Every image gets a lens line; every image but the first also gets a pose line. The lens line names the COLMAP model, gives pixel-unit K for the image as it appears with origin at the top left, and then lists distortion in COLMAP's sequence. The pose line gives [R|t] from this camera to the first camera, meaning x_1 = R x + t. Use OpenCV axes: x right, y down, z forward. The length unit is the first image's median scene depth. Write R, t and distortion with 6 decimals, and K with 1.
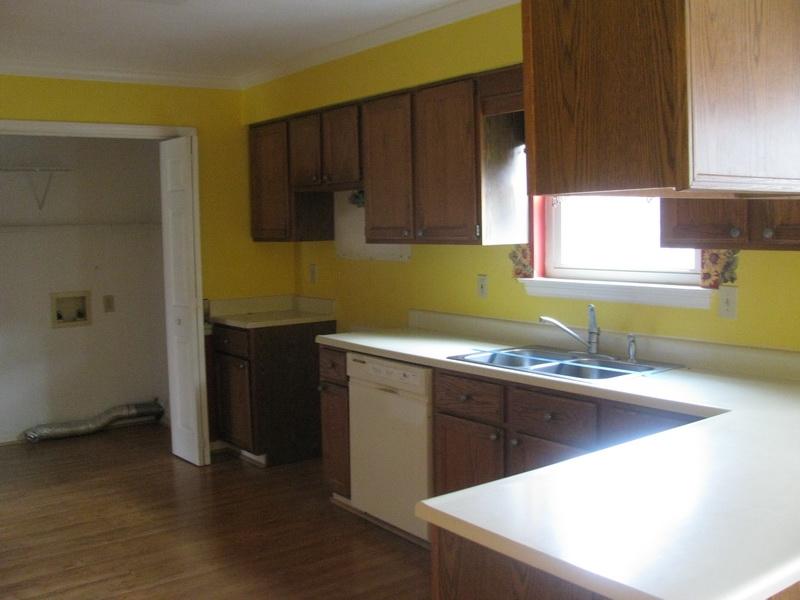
lens RADIAL K [[848.4, 0, 399.2], [0, 848.4, 298.2], [0, 0, 1]] dist [-0.005780, 0.000000]
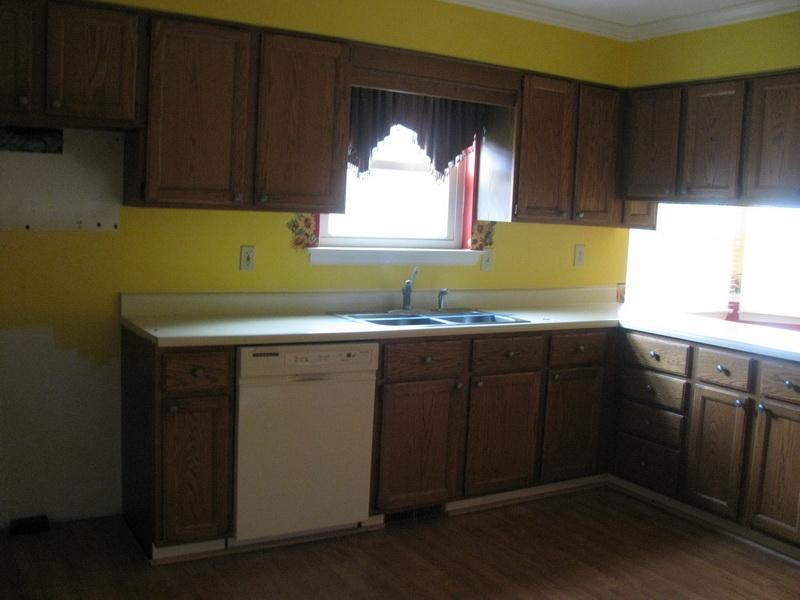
lens RADIAL K [[848.4, 0, 398.3], [0, 848.4, 300.1], [0, 0, 1]] dist [-0.005780, 0.000000]
pose [[0.127340, -0.089732, 0.987792, -0.846805], [0.036454, 0.995650, 0.085747, -0.044546], [-0.991189, 0.025090, 0.130057, 0.772480]]
